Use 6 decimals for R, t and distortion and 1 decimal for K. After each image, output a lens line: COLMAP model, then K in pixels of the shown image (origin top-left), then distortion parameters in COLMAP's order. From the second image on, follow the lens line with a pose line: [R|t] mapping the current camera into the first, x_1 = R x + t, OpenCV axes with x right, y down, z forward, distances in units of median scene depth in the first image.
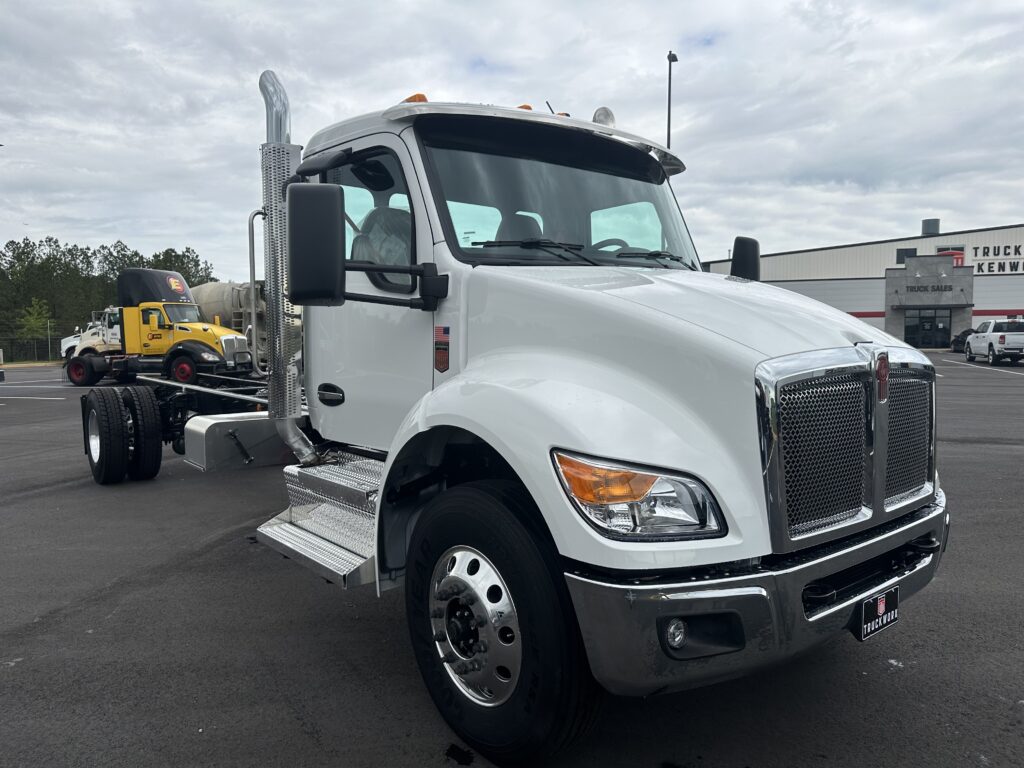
lens RADIAL K [[736.6, 0, 531.3], [0, 736.6, 404.6], [0, 0, 1]] dist [0.027688, -0.025795]
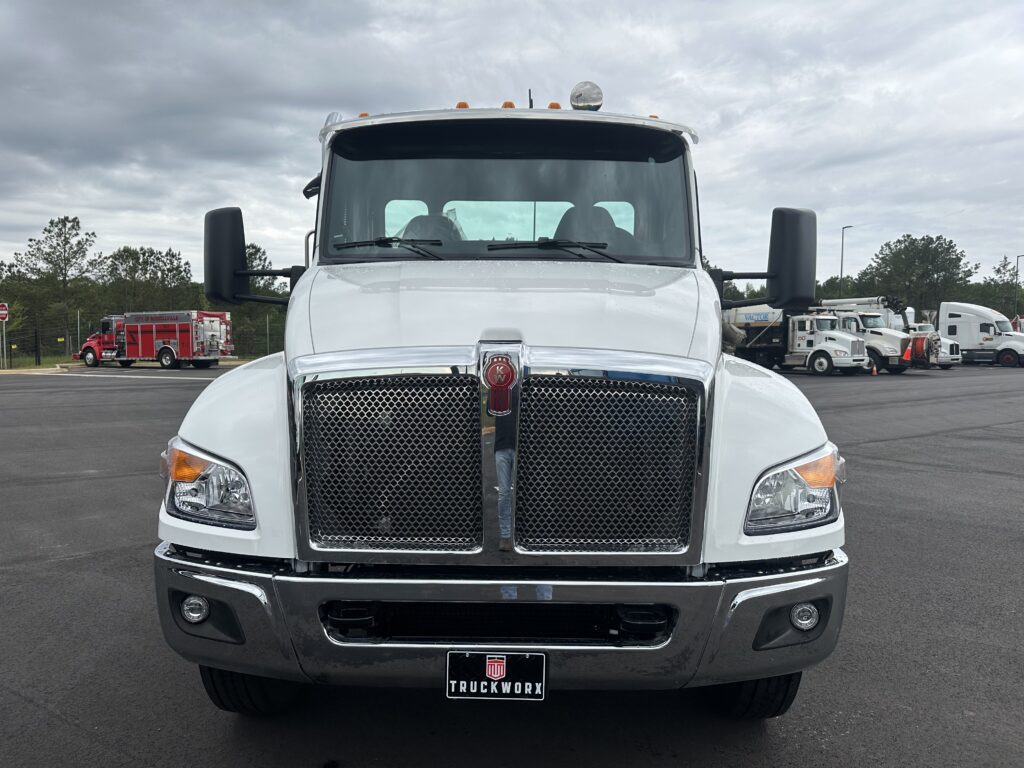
lens RADIAL K [[736.6, 0, 504.6], [0, 736.6, 395.1], [0, 0, 1]] dist [0.027688, -0.025795]
pose [[0.768491, 0.065478, -0.636502, 0.587679], [-0.075005, 0.997111, 0.012015, -0.025395], [0.635450, 0.038507, 0.771181, 0.208563]]
